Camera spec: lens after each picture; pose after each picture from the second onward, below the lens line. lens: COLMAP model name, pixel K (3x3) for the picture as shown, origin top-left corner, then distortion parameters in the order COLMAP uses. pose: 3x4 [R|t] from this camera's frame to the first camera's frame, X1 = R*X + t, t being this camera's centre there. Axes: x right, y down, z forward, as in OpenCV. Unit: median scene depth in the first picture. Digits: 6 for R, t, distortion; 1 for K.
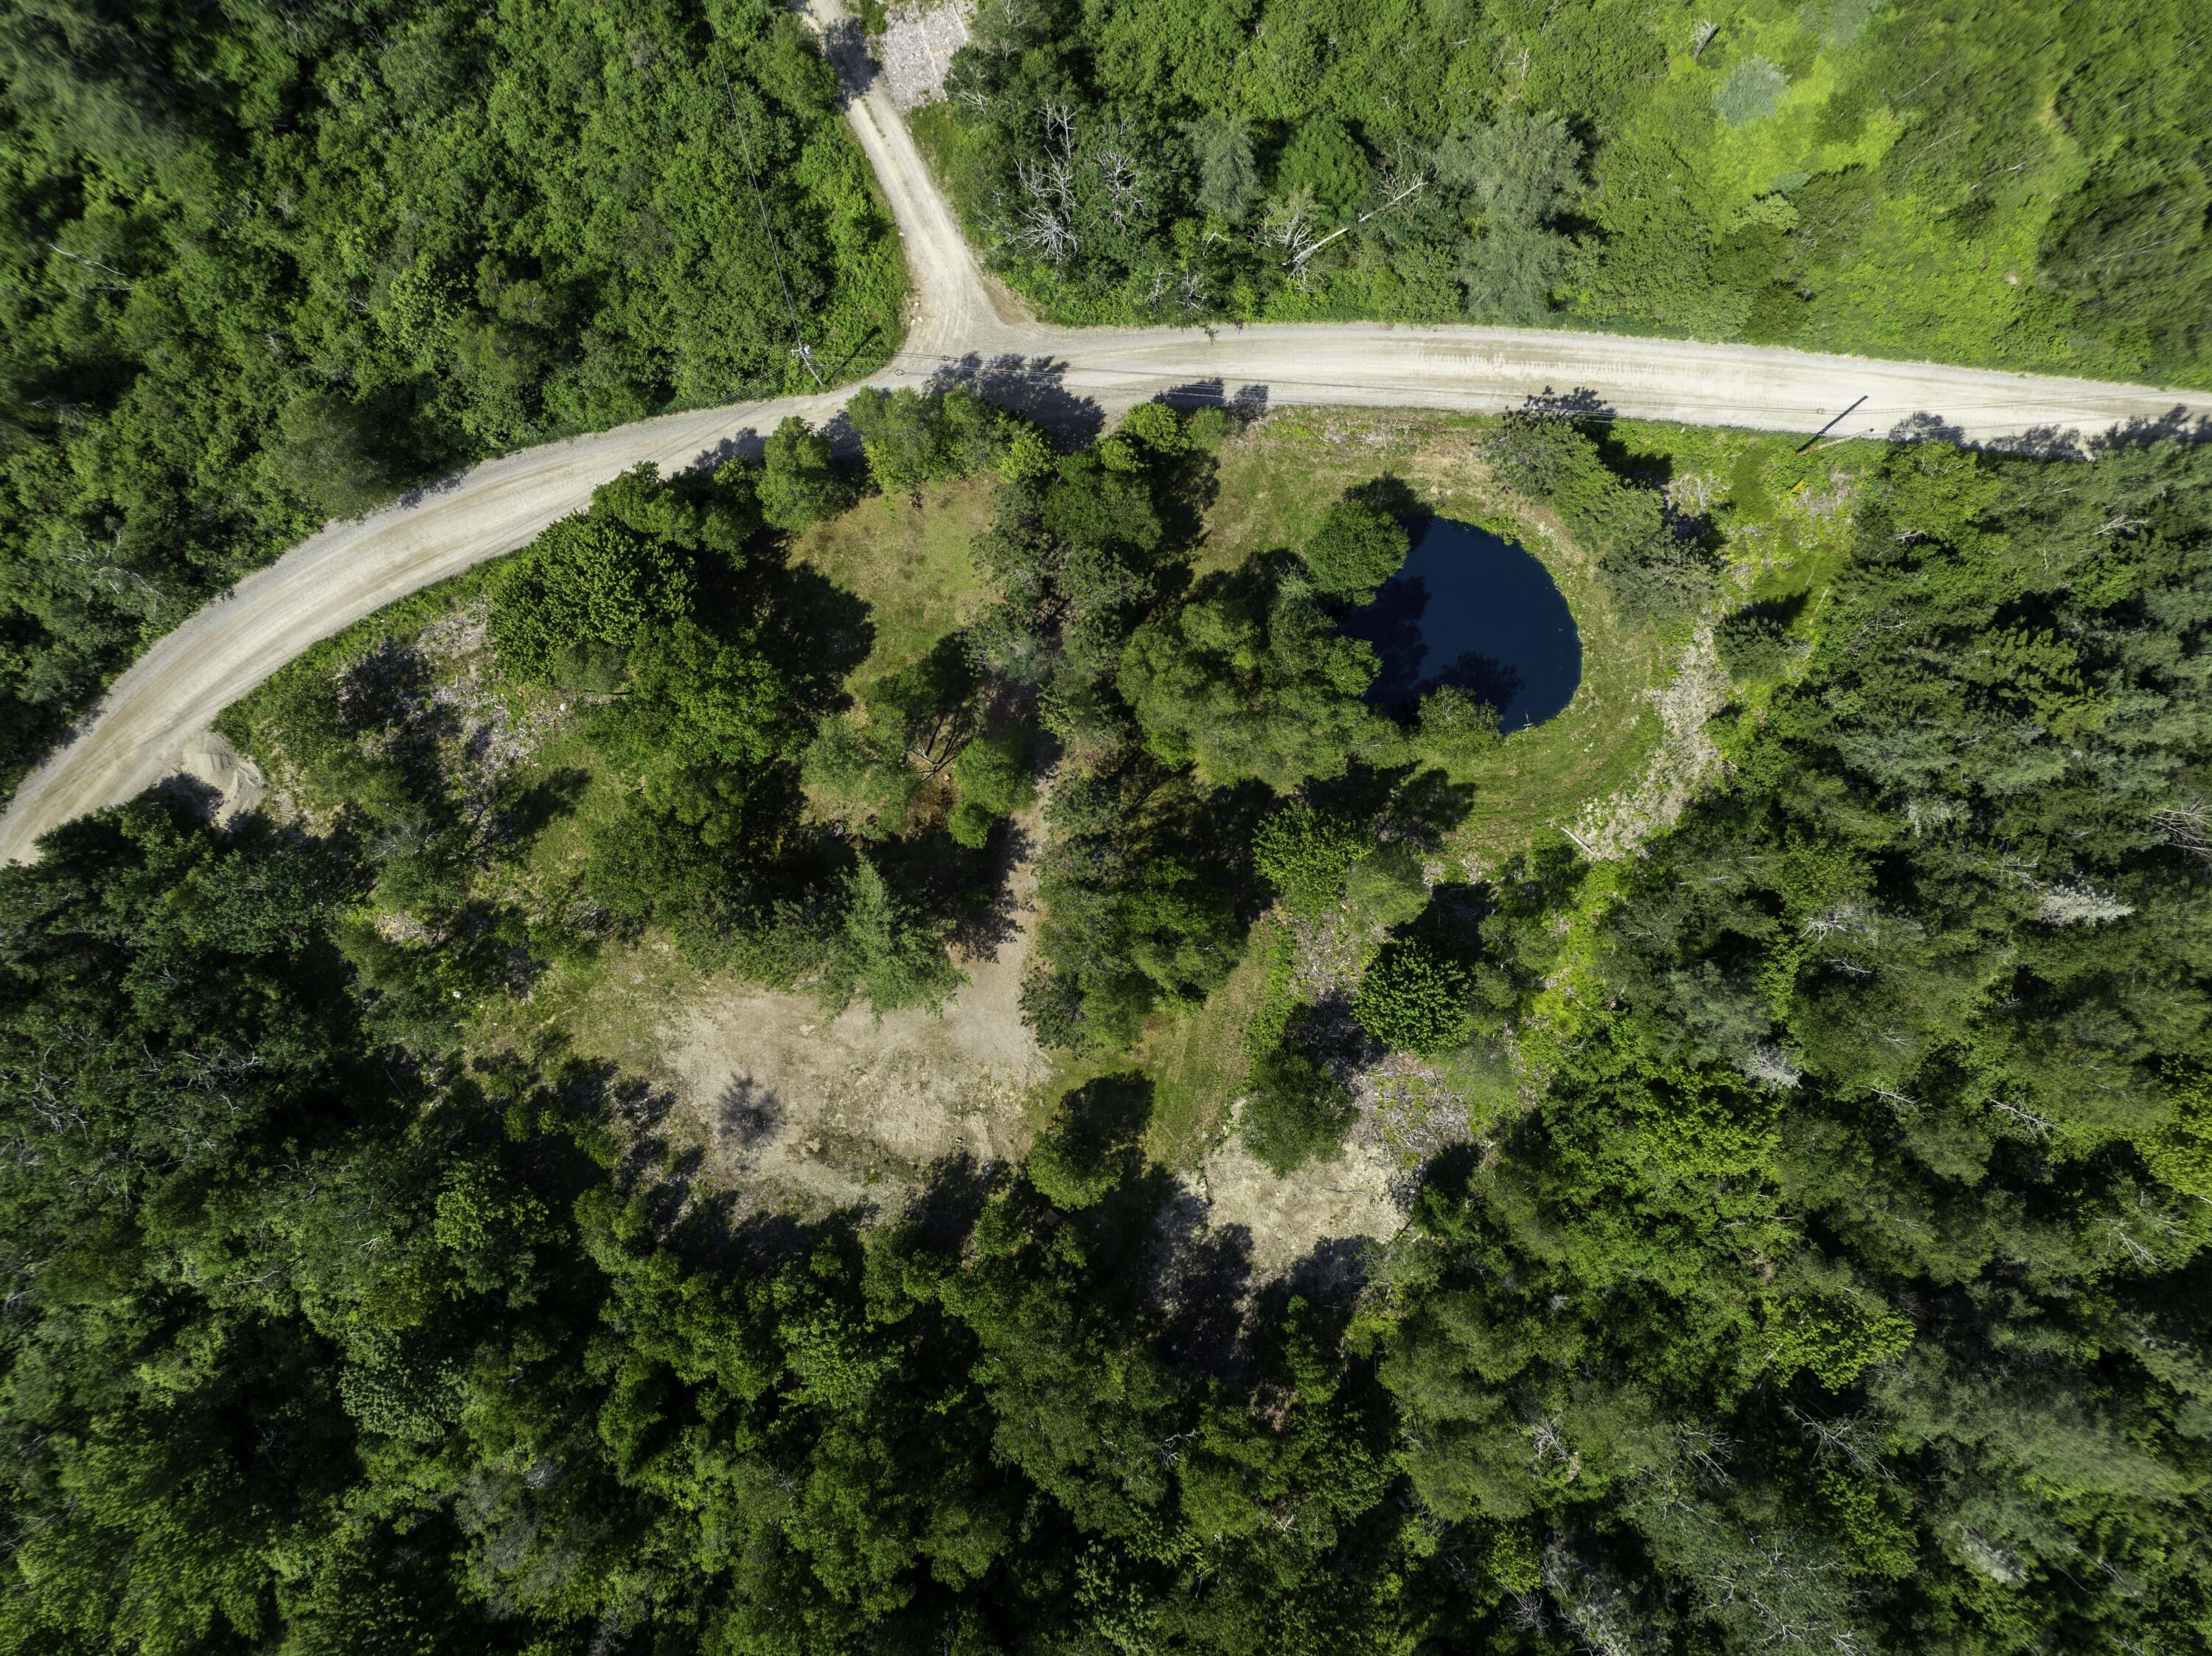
lens RADIAL K [[1559.9, 0, 1112.3], [0, 1559.9, 827.2], [0, 0, 1]] dist [-0.038647, 0.007458]
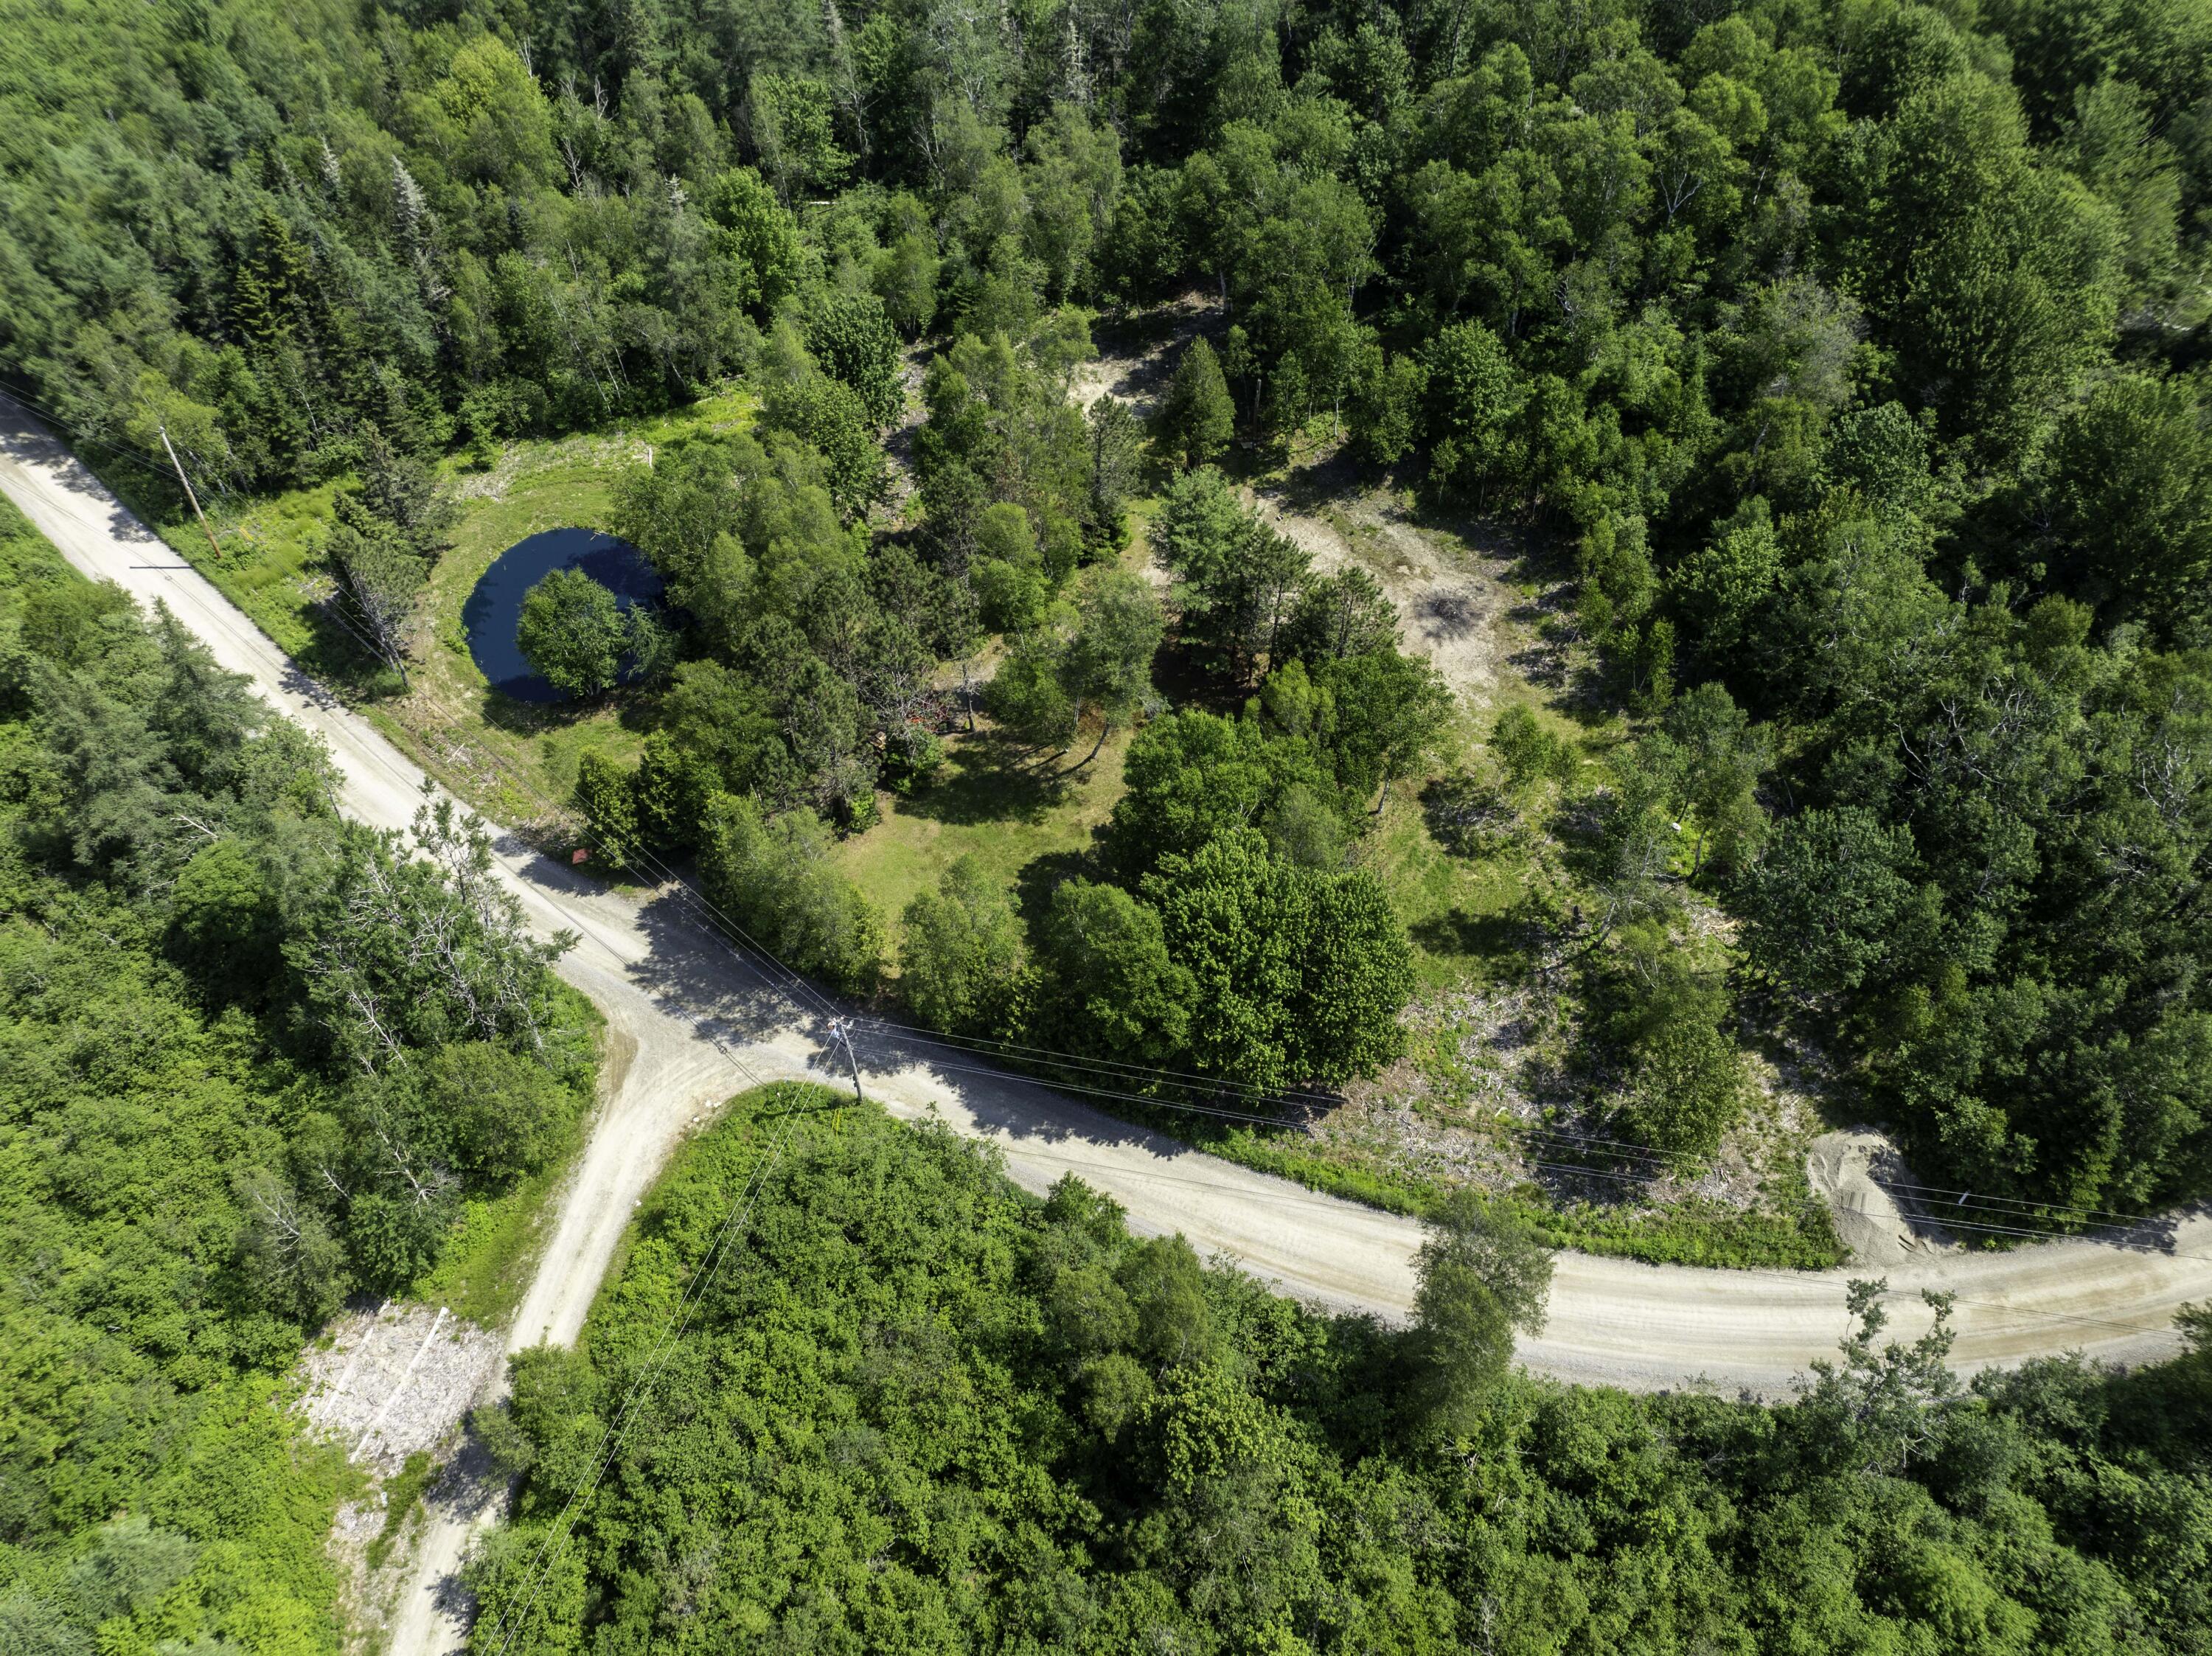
lens RADIAL K [[1559.9, 0, 1105.8], [0, 1559.9, 819.2], [0, 0, 1]] dist [-0.038647, 0.007458]
pose [[-0.788982, -0.467414, 0.398788, -0.506909], [0.614265, -0.614473, 0.495077, -0.493651], [0.013639, 0.635569, 0.771924, 0.335857]]
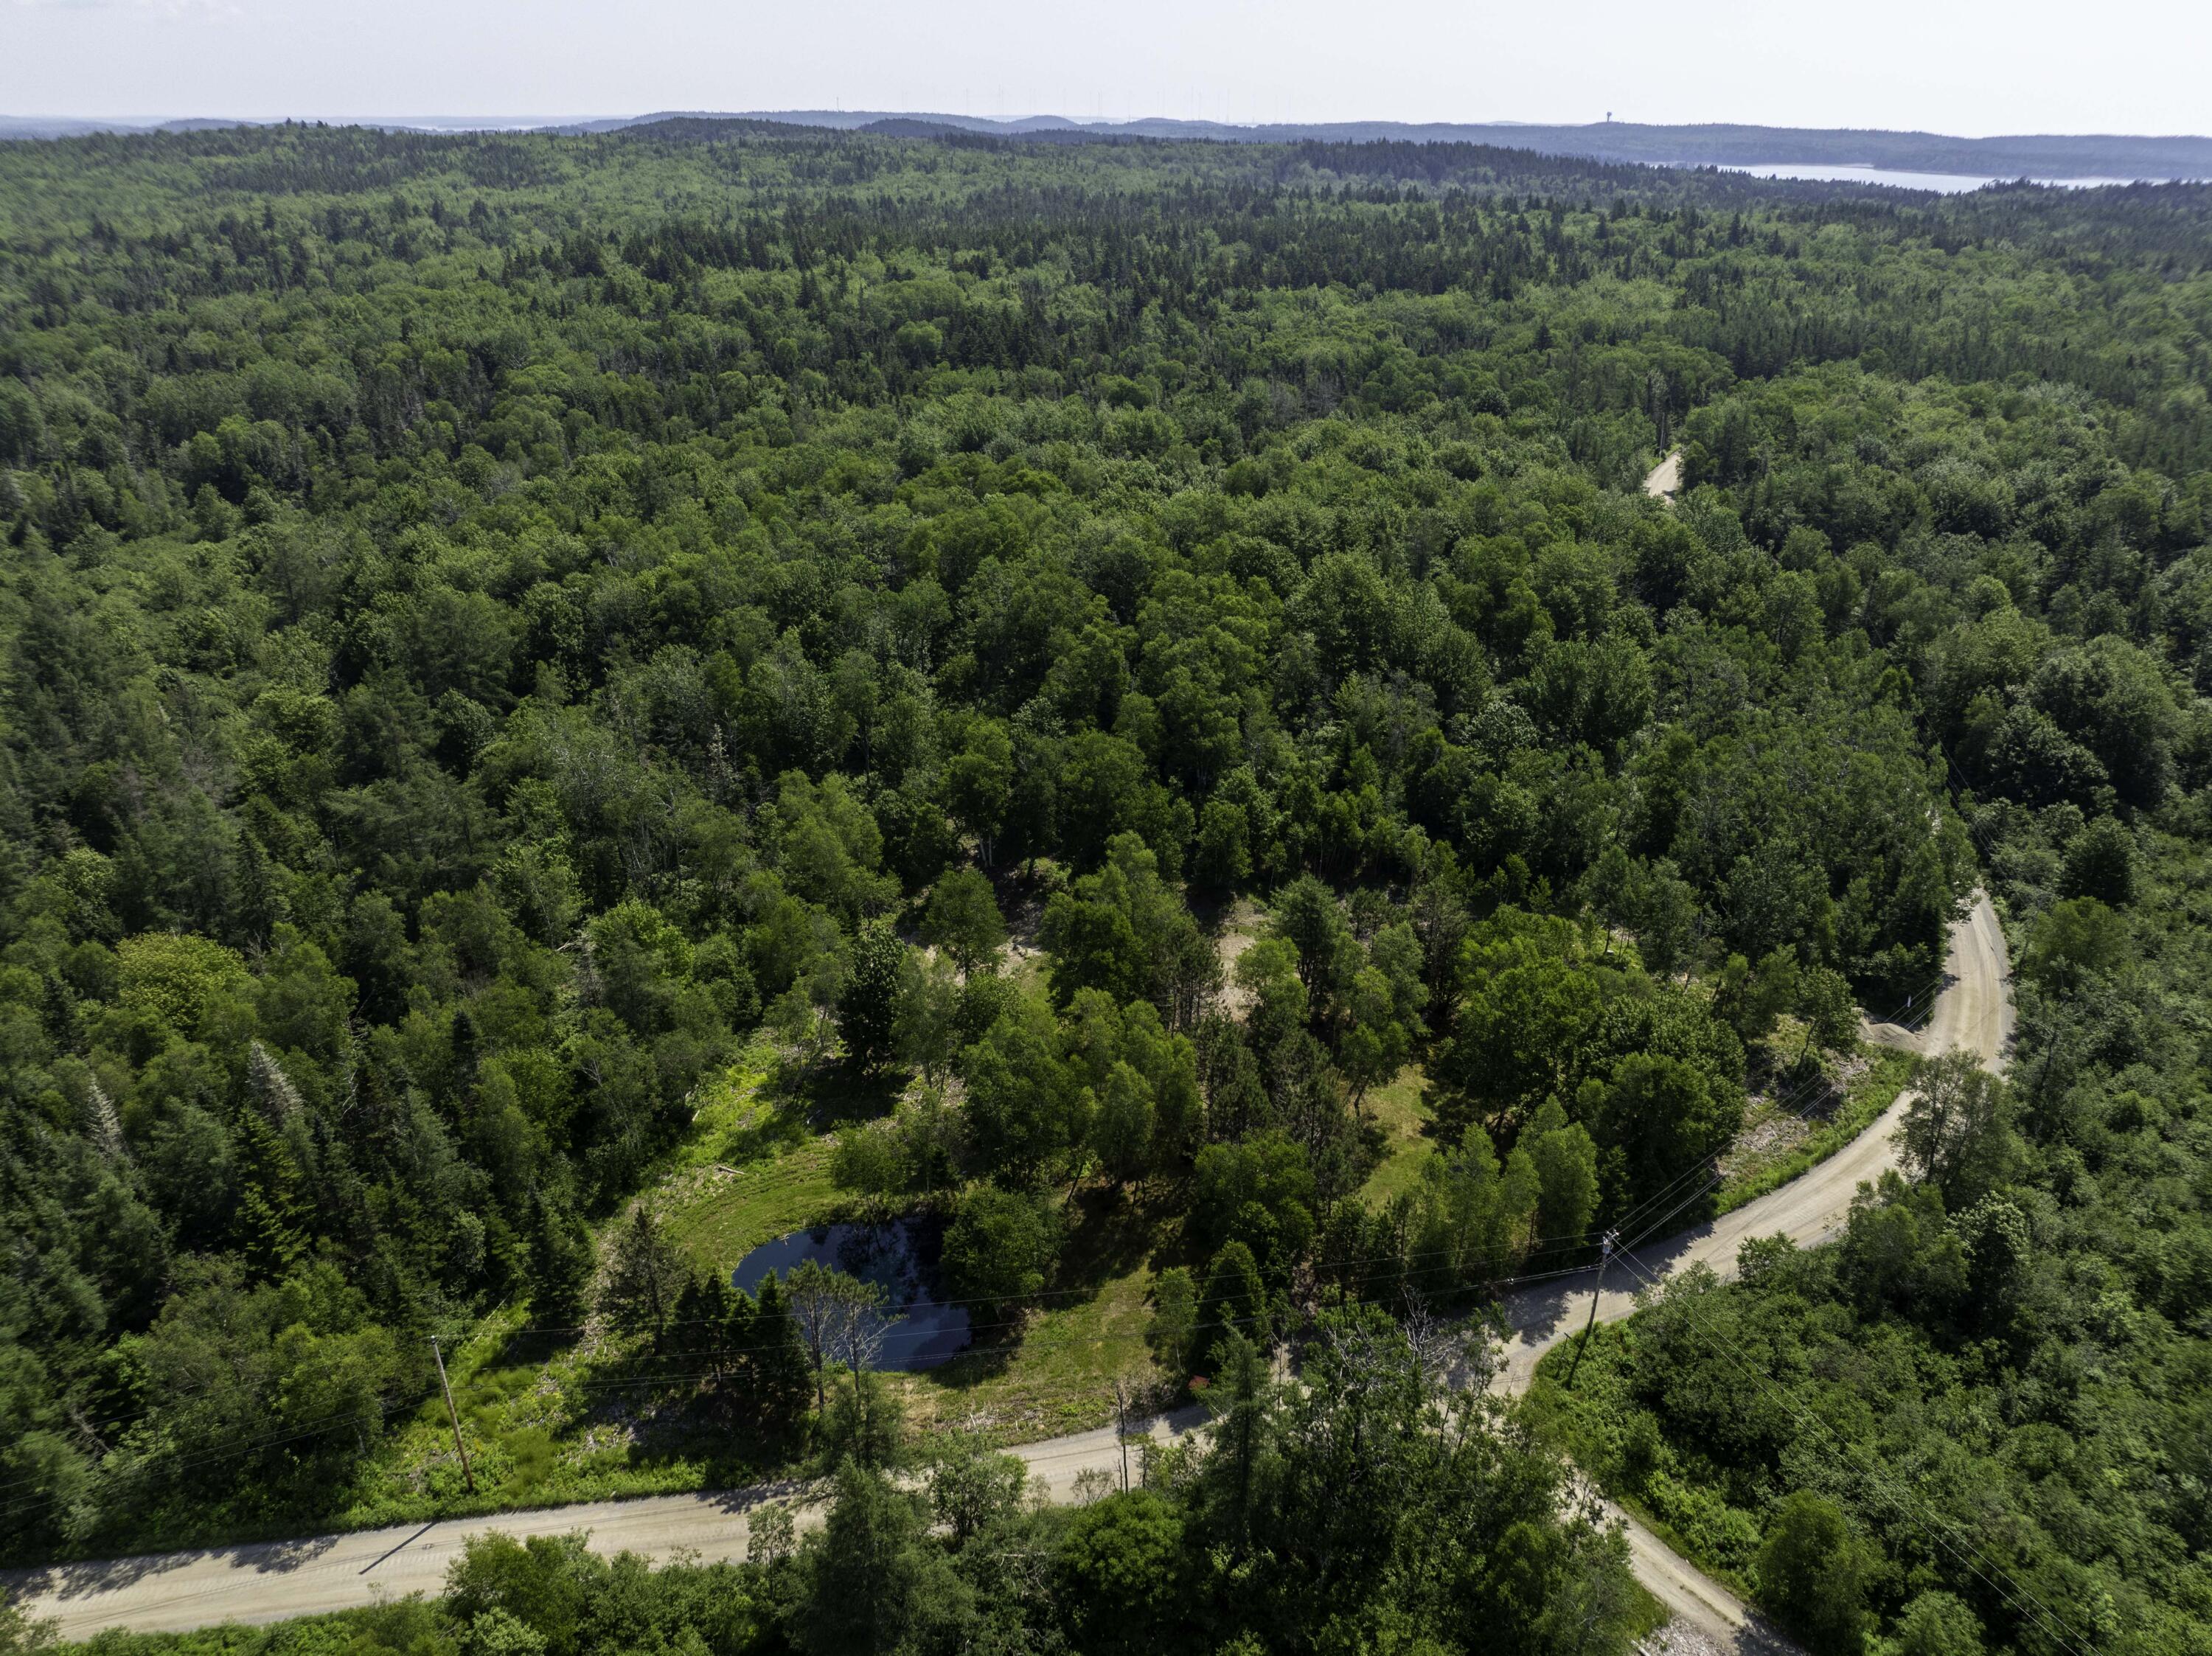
lens RADIAL K [[1559.9, 0, 1106.1], [0, 1559.9, 820.5], [0, 0, 1]] dist [-0.038647, 0.007458]
pose [[-0.973040, 0.089446, -0.212584, 0.259126], [-0.230218, -0.432132, 0.871930, -0.880512], [-0.013874, 0.897364, 0.441074, 0.323812]]
